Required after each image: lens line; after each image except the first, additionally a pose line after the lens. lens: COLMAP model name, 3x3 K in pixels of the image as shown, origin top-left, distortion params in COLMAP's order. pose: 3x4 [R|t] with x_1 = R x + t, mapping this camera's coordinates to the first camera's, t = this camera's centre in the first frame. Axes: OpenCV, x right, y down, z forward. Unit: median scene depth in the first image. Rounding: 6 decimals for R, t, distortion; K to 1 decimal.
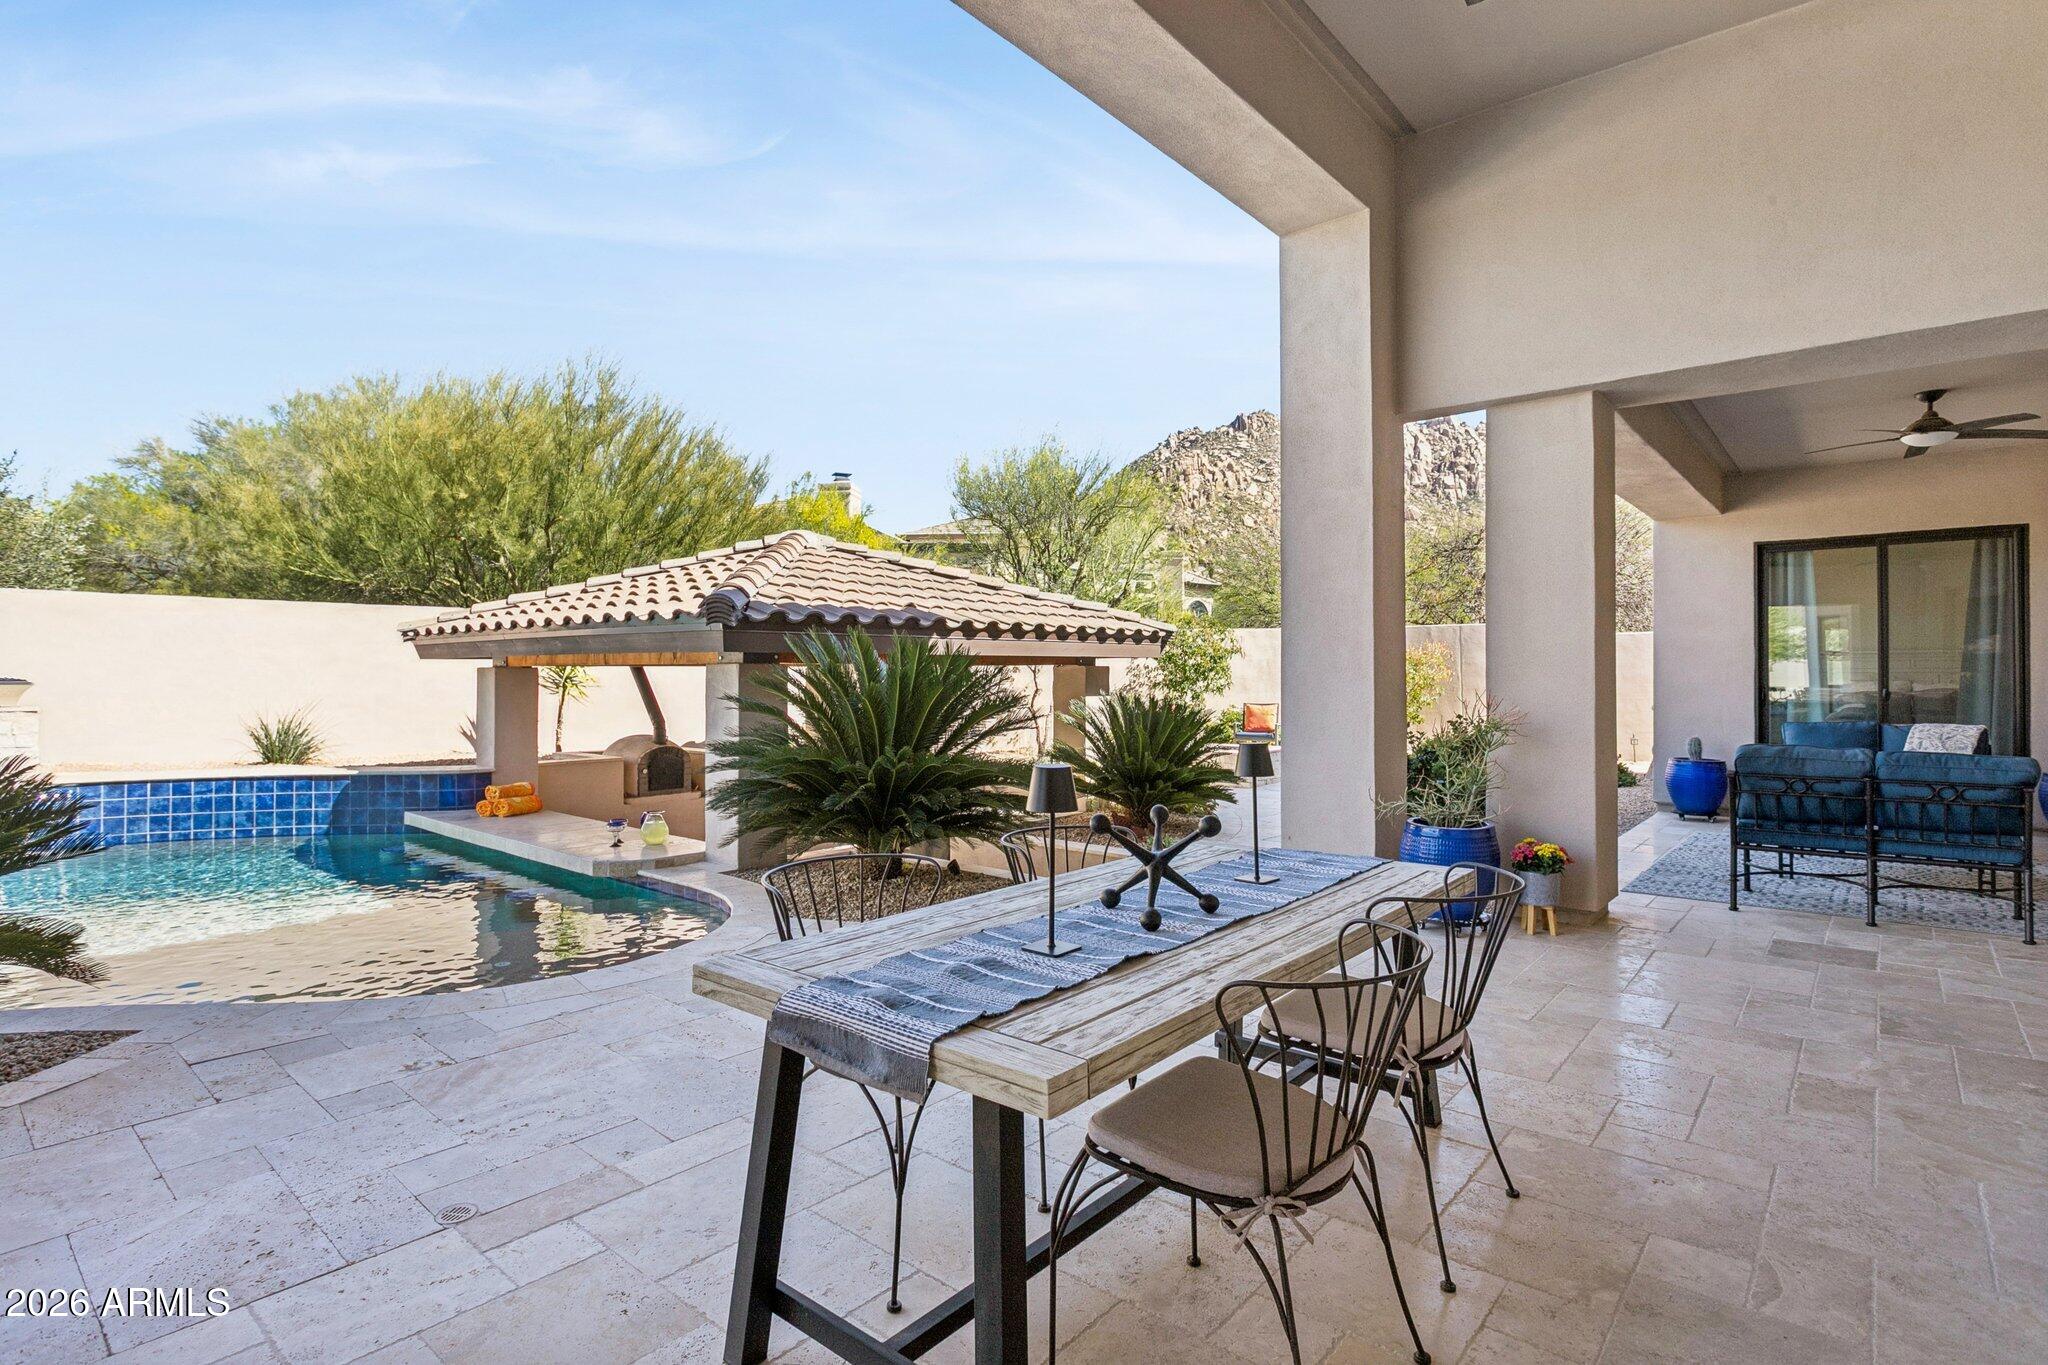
lens RADIAL K [[1024.1, 0, 1019.4], [0, 1024.1, 671.0], [0, 0, 1]] dist [-0.017861, 0.010687]
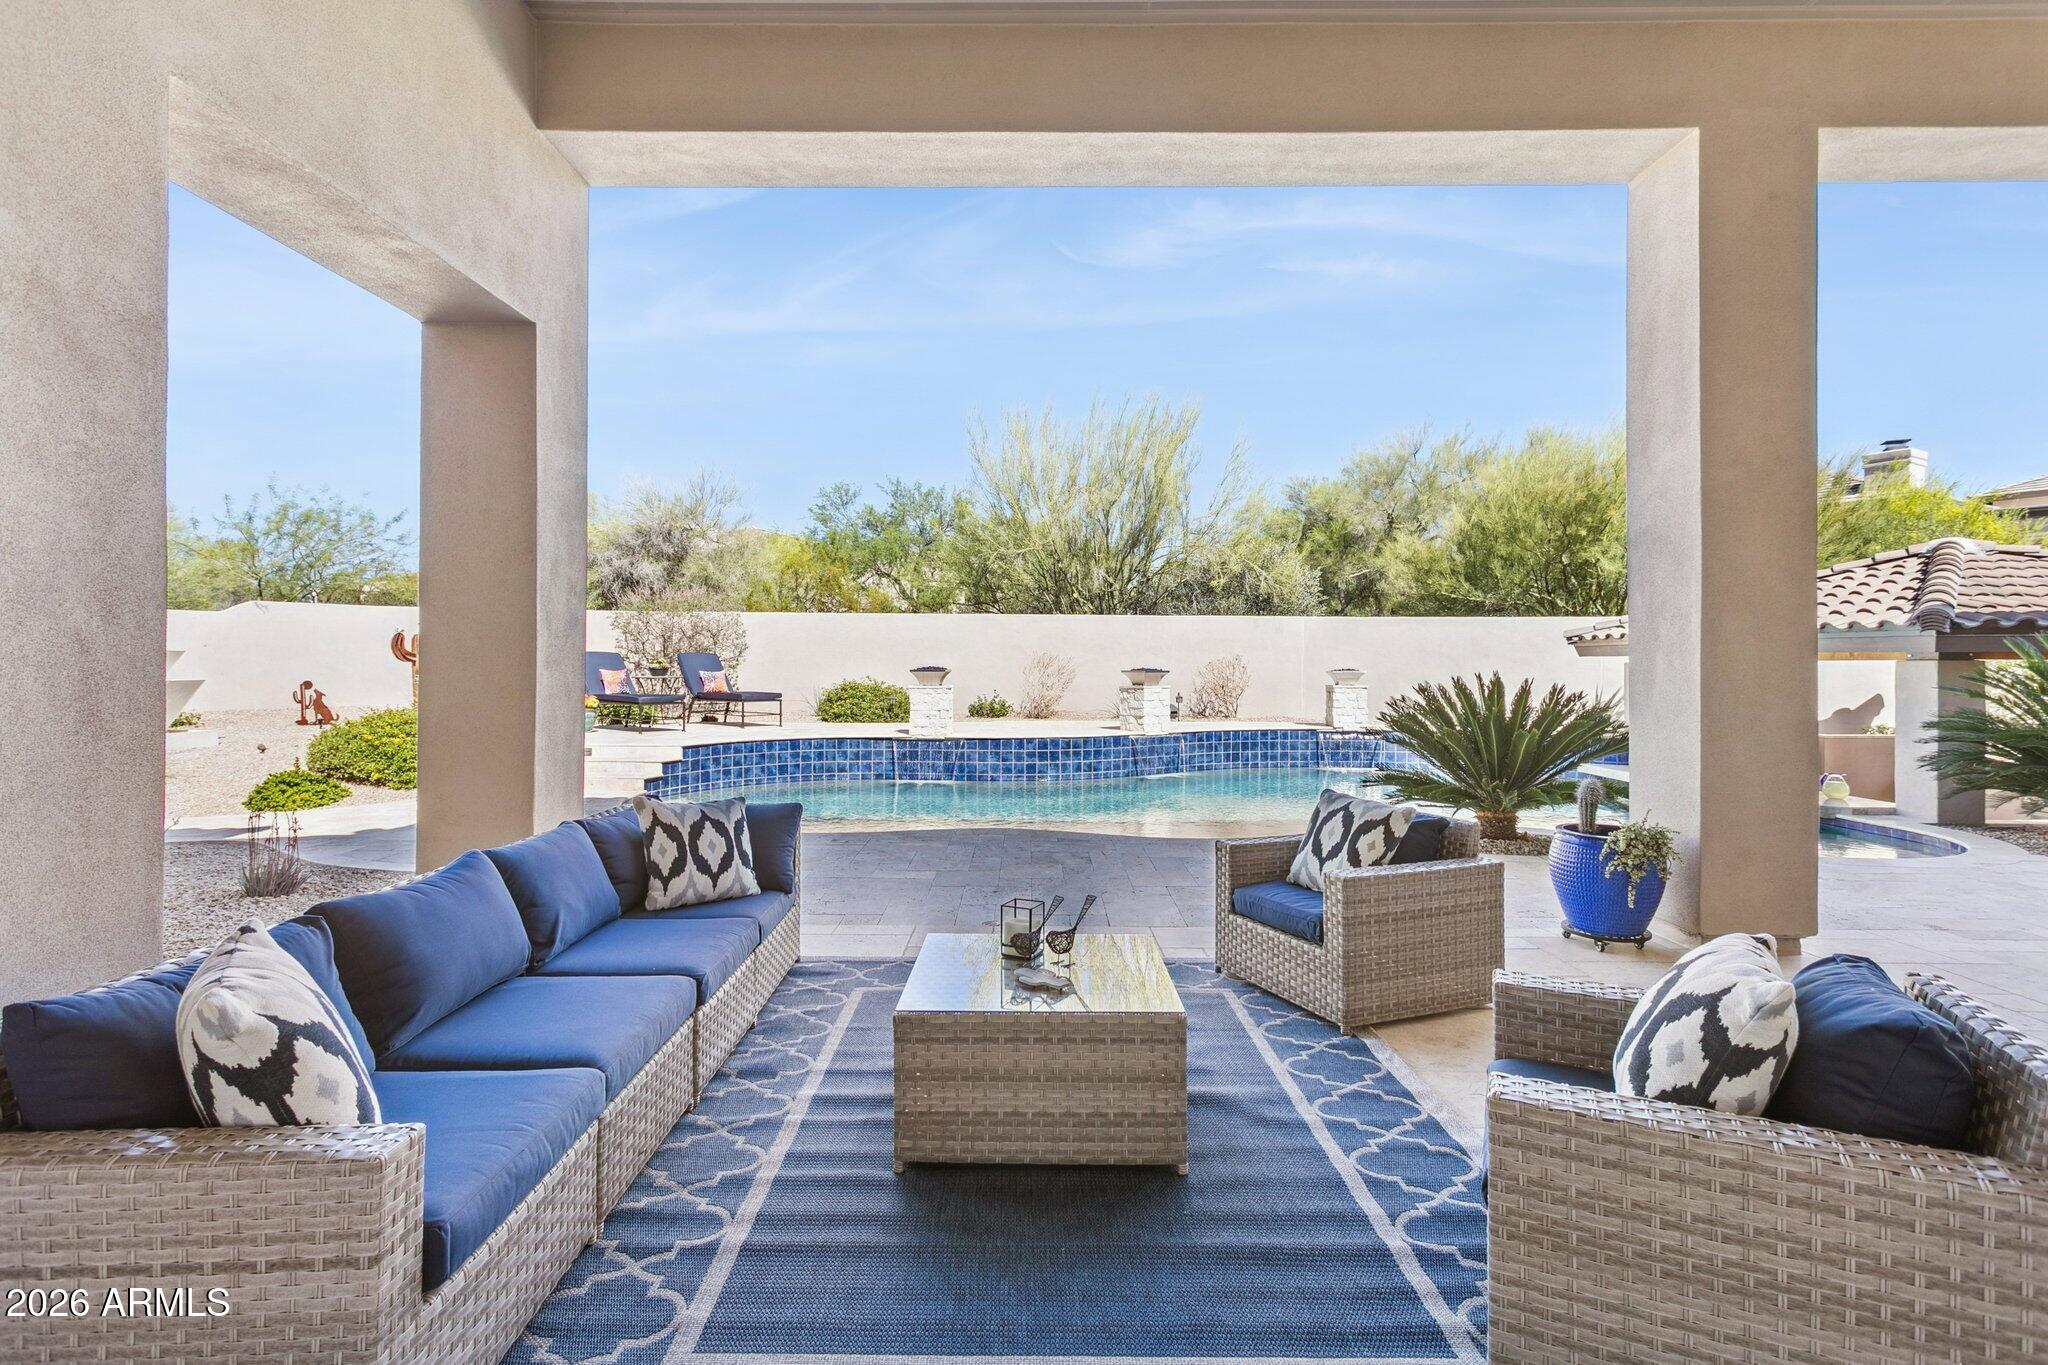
lens RADIAL K [[967.7, 0, 1015.5], [0, 967.7, 662.1], [0, 0, 1]] dist [0.000232, 0.000659]
pose [[0.639742, -0.001350, -0.768588, -0.057940], [0.001468, 0.999999, -0.000535, -0.004528], [0.768588, -0.000785, 0.639743, -0.445294]]
